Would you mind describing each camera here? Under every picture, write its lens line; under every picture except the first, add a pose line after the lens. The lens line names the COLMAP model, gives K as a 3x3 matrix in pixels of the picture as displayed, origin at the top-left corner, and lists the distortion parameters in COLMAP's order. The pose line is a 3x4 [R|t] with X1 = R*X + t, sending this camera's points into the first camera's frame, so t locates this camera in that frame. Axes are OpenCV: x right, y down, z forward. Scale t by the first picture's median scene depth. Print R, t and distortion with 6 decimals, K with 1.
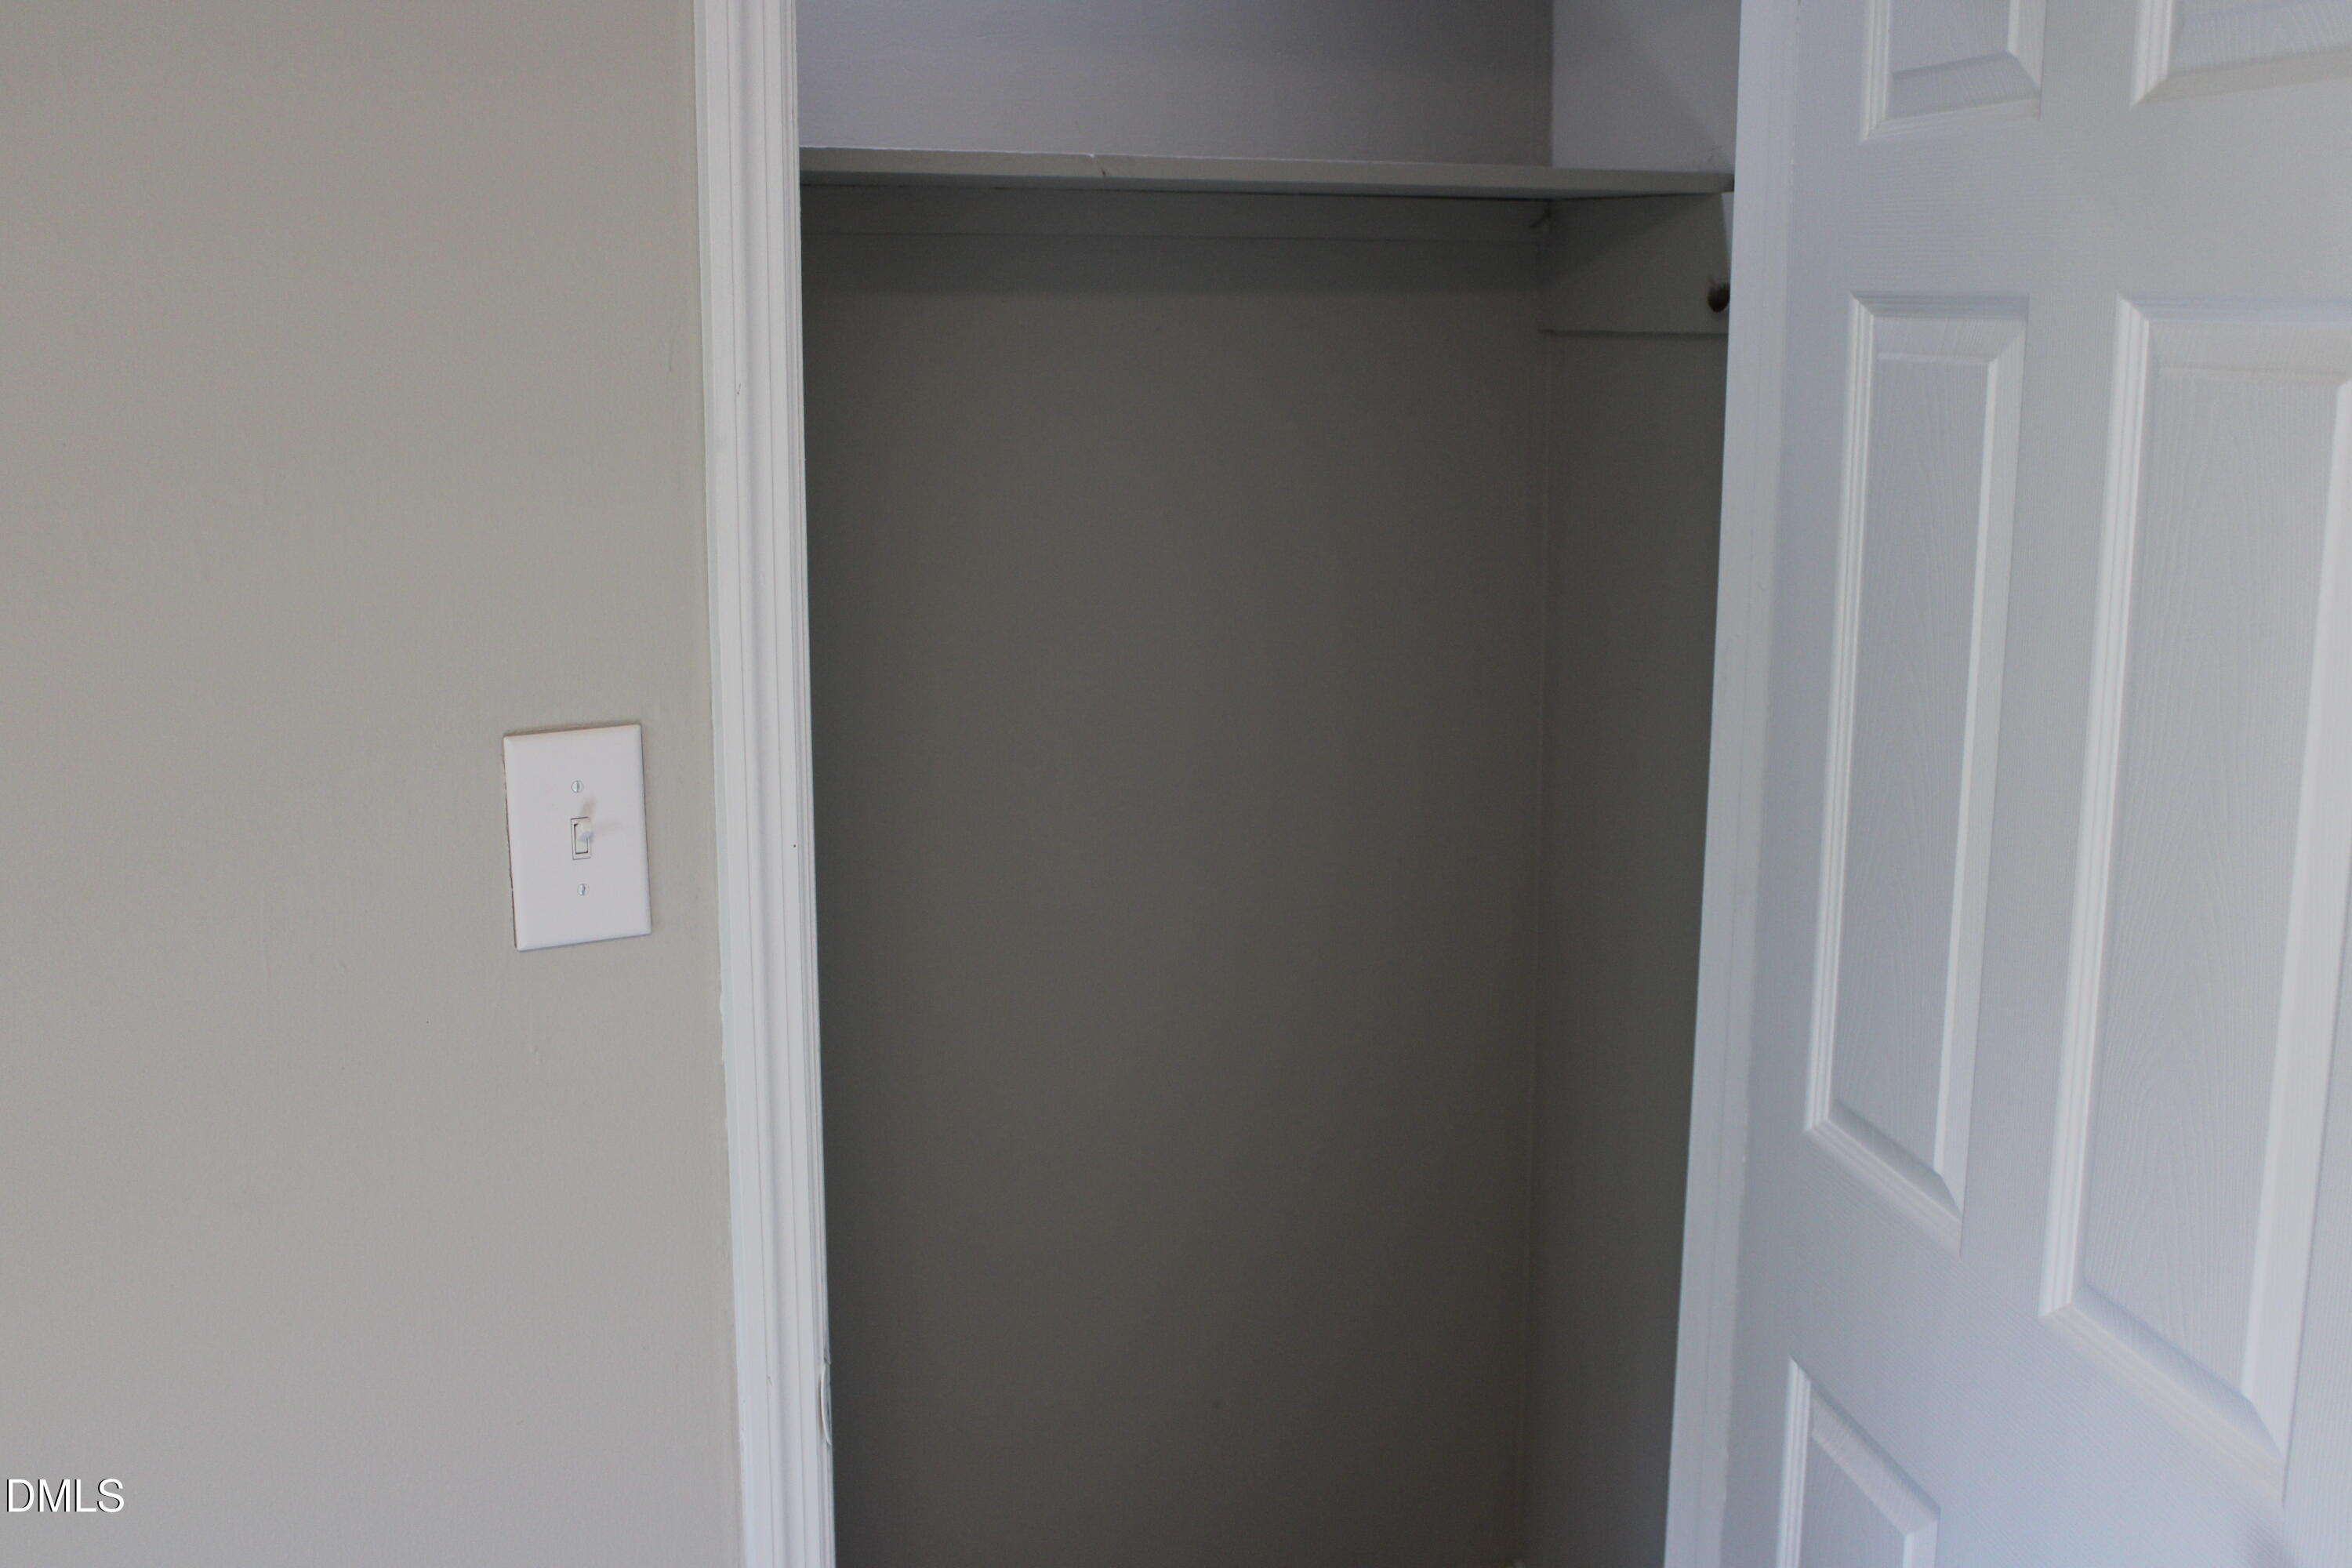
lens RADIAL K [[2361.1, 0, 1176.0], [0, 2361.1, 784.0], [0, 0, 1]] dist [-0.034480, 0.001191]
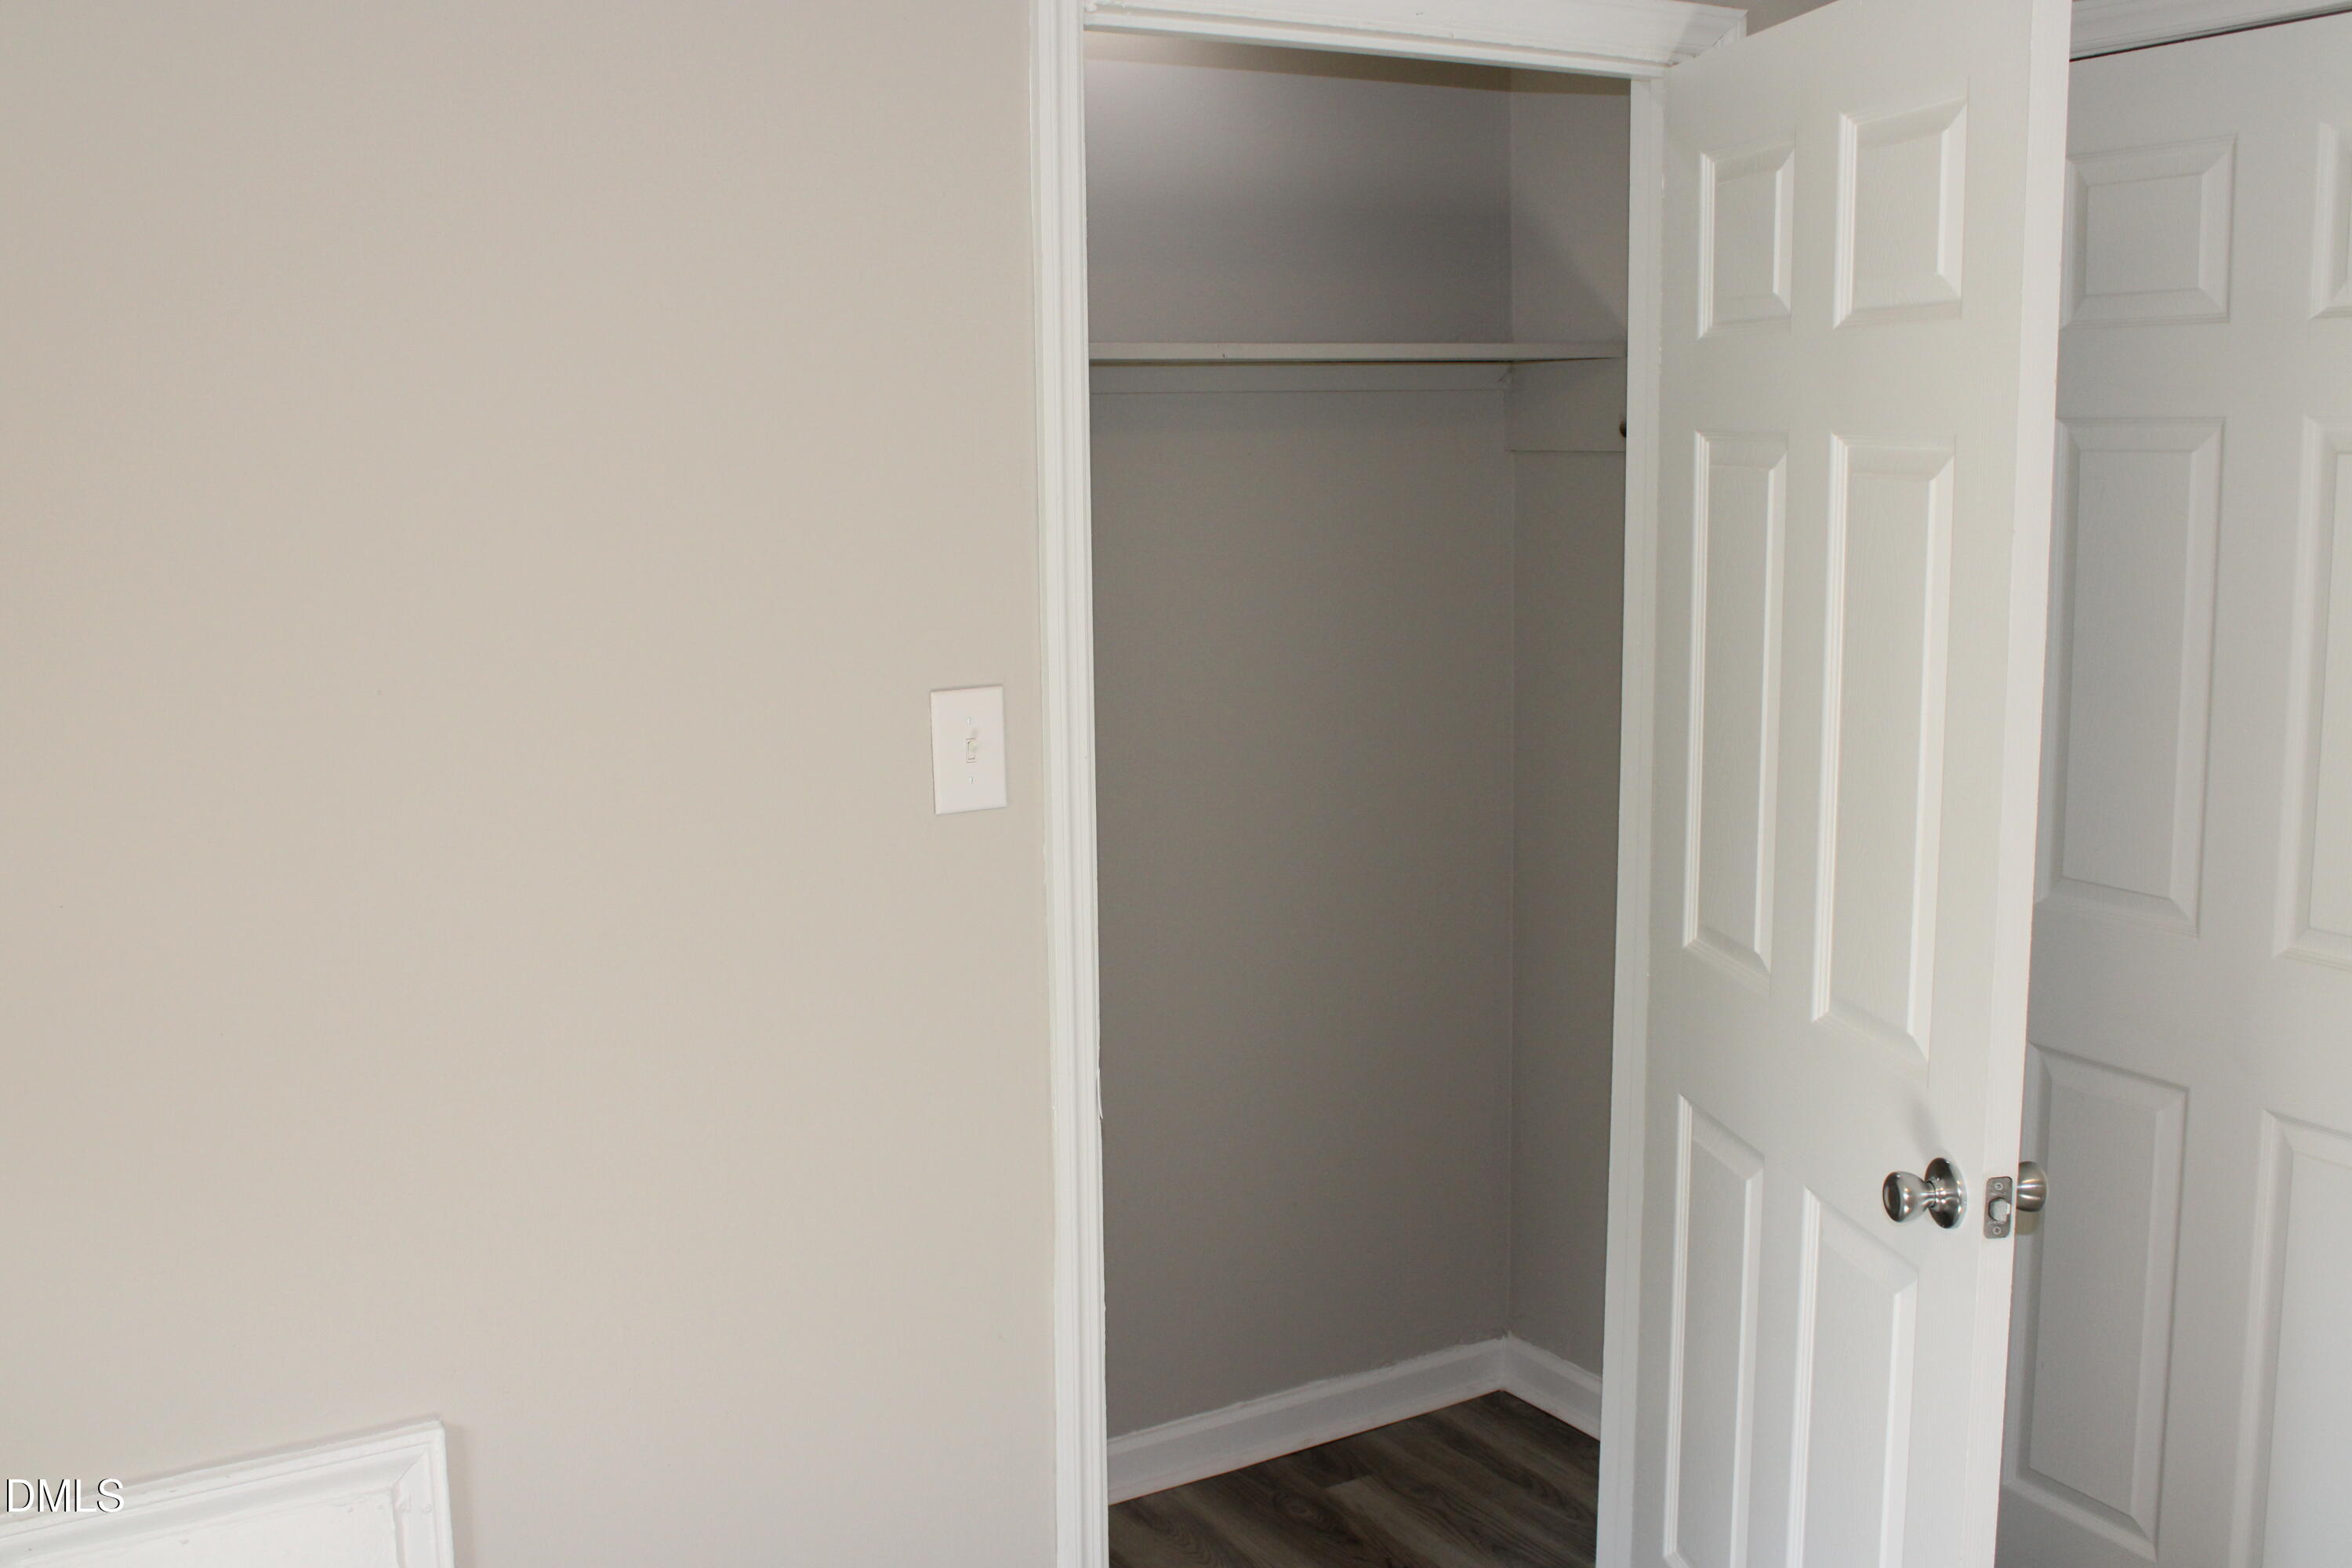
lens RADIAL K [[2326.6, 0, 1176.0], [0, 2326.6, 784.0], [0, 0, 1]] dist [-0.006098, -0.014702]
pose [[0.999834, -0.015615, 0.009392, -0.110125], [0.015978, 0.999080, -0.039803, 0.113791], [-0.008762, 0.039947, 0.999163, -0.704507]]
